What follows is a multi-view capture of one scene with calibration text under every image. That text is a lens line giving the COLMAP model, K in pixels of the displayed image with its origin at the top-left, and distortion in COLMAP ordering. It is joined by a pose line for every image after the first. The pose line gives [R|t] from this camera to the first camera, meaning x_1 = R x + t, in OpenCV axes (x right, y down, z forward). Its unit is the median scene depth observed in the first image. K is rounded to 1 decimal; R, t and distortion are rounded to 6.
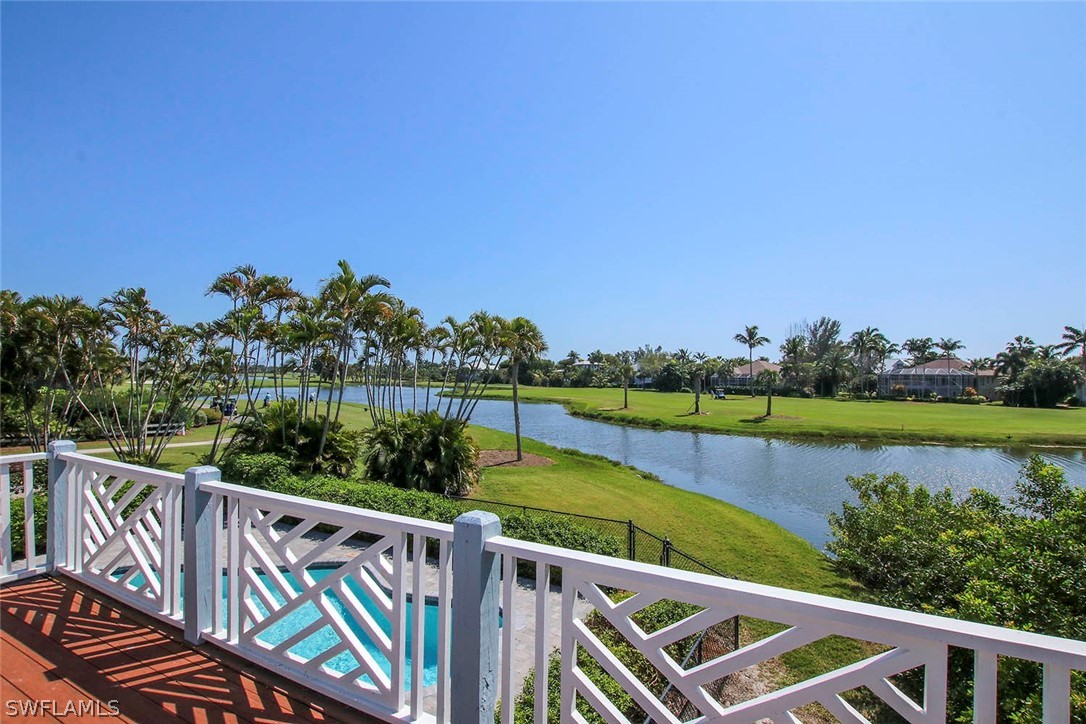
lens RADIAL K [[518.1, 0, 534.6], [0, 518.1, 378.5], [0, 0, 1]] dist [-0.019560, -0.000508]
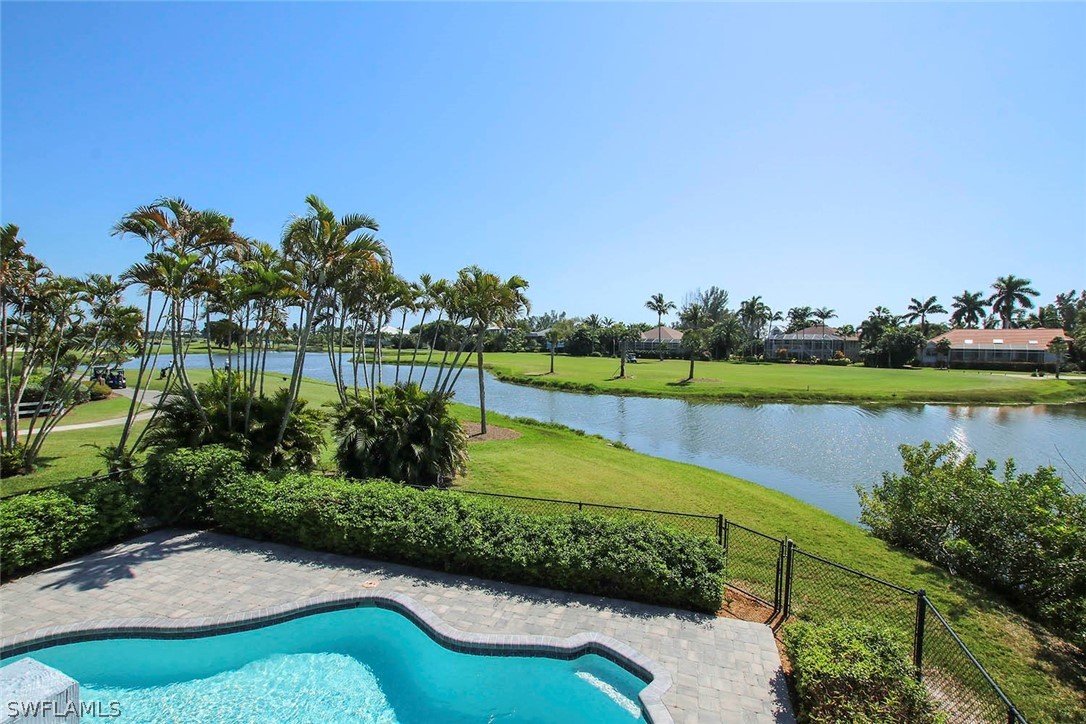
lens RADIAL K [[503.2, 0, 535.1], [0, 503.2, 359.3], [0, 0, 1]] dist [-0.033684, 0.004138]
pose [[0.981138, -0.007537, 0.193159, -0.074955], [0.001260, 0.999468, 0.032598, -0.001886], [-0.193302, -0.031740, 0.980626, 0.074723]]
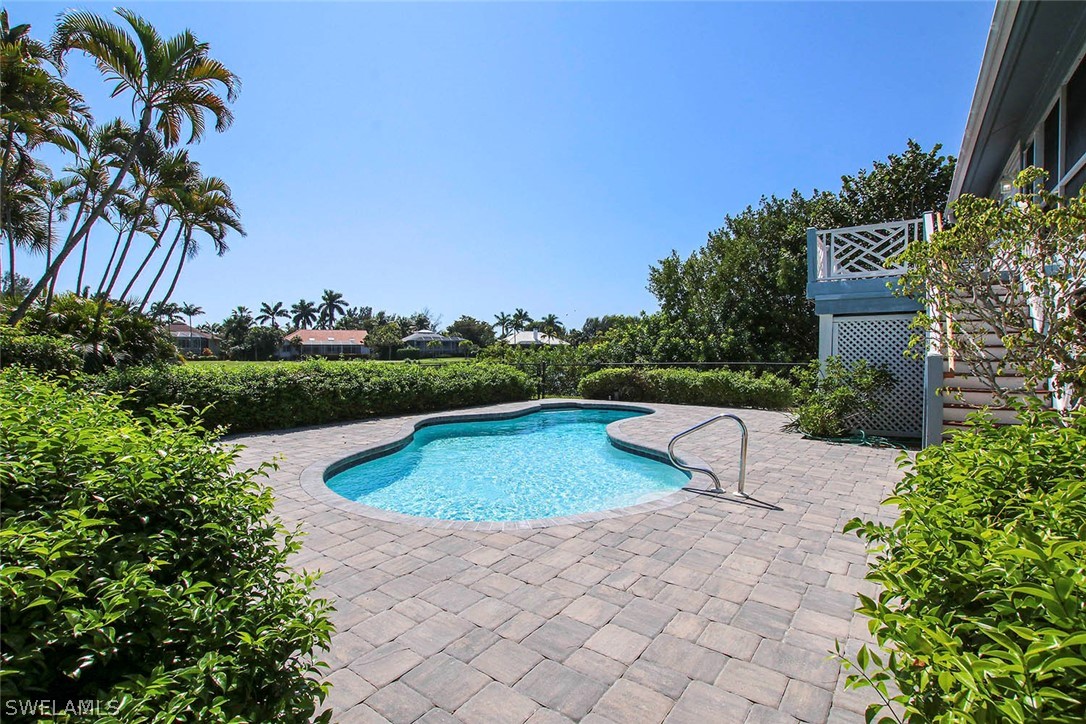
lens RADIAL K [[503.2, 0, 548.3], [0, 503.2, 358.1], [0, 0, 1]] dist [-0.033684, 0.004138]
pose [[0.127174, -0.020119, 0.991676, -0.344103], [0.015306, 0.999715, 0.018319, 0.067331], [-0.991762, 0.012849, 0.127446, 0.196020]]
